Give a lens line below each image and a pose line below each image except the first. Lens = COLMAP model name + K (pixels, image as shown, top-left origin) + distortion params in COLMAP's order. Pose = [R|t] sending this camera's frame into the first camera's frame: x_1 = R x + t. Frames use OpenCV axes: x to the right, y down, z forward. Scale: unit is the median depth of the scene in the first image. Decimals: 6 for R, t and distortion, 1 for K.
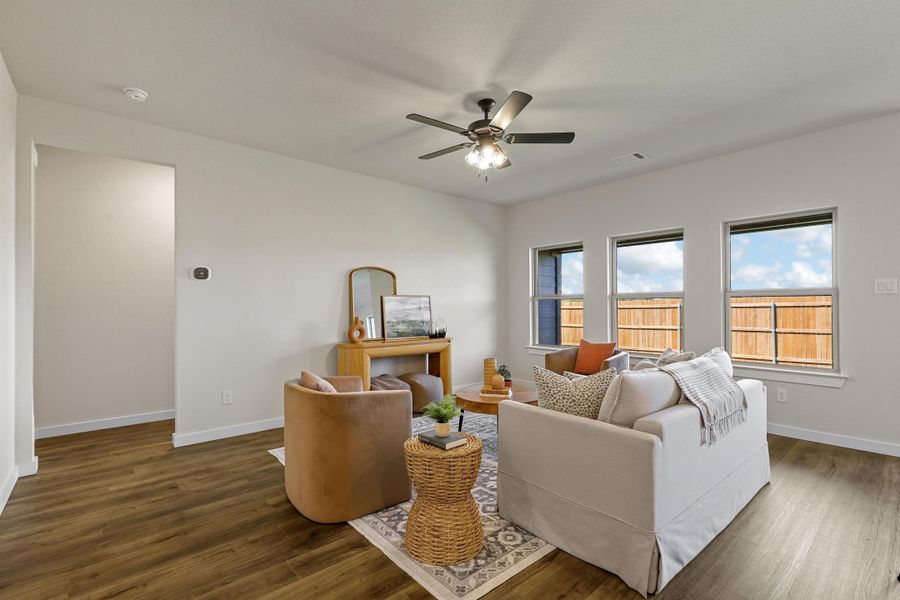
lens RADIAL K [[407.7, 0, 451.2], [0, 407.7, 303.6], [0, 0, 1]] dist [0.001004, 0.000009]
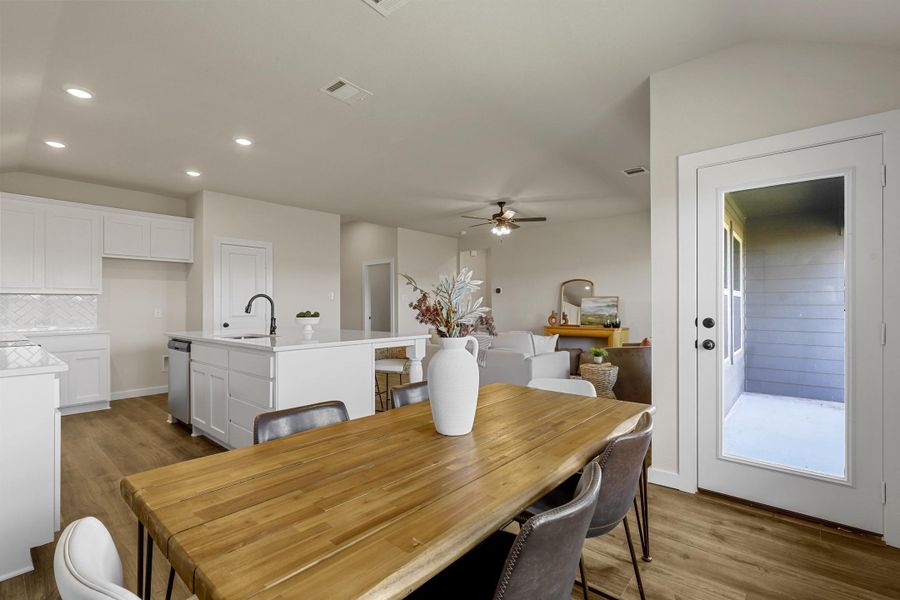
lens RADIAL K [[407.7, 0, 451.2], [0, 407.7, 303.6], [0, 0, 1]] dist [0.001004, 0.000009]
pose [[0.142254, -0.004324, -0.989821, 1.262494], [0.008684, 0.999957, -0.003121, 0.004101], [0.989792, -0.008152, 0.142285, 0.291778]]
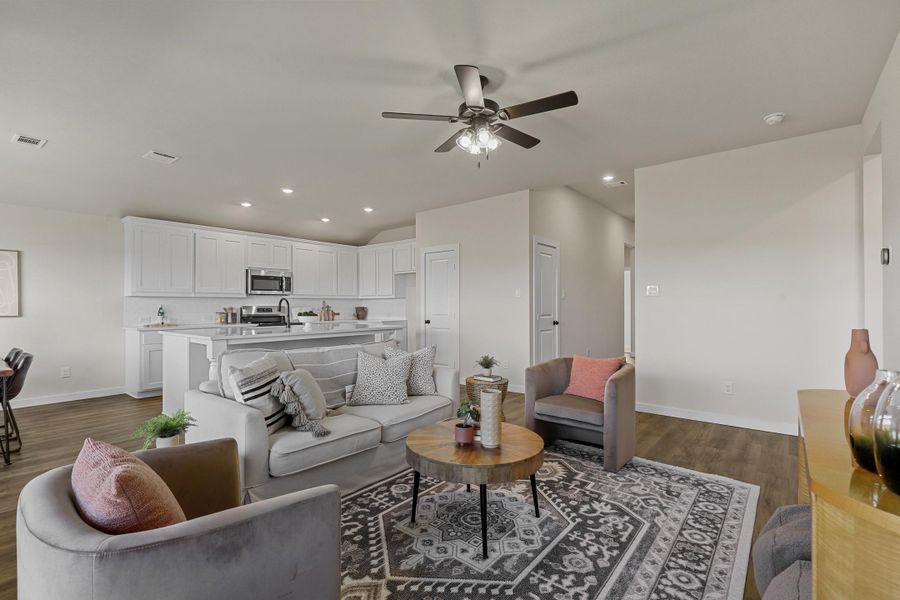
lens RADIAL K [[407.7, 0, 451.2], [0, 407.7, 303.6], [0, 0, 1]] dist [0.001004, 0.000009]
pose [[-0.985377, 0.004196, -0.170337, 0.190137], [0.005690, 0.999950, -0.008283, 0.006958], [0.170294, -0.009132, -0.985351, 1.172946]]
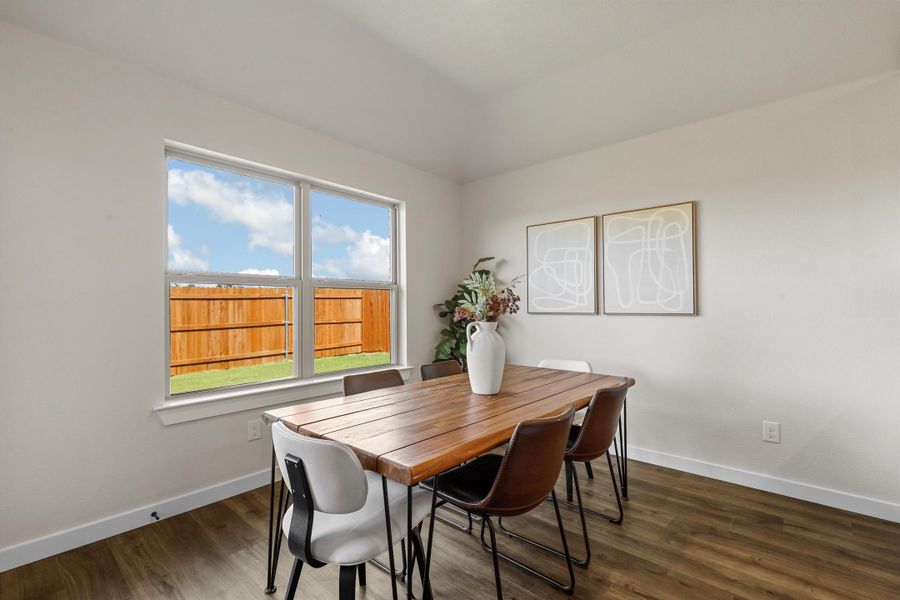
lens RADIAL K [[407.7, 0, 451.2], [0, 407.7, 303.6], [0, 0, 1]] dist [0.001004, 0.000009]
pose [[-0.134205, 0.003099, 0.990949, 0.536404], [-0.004853, 0.999981, -0.003784, 0.011995], [-0.990942, -0.005317, -0.134188, 0.429445]]
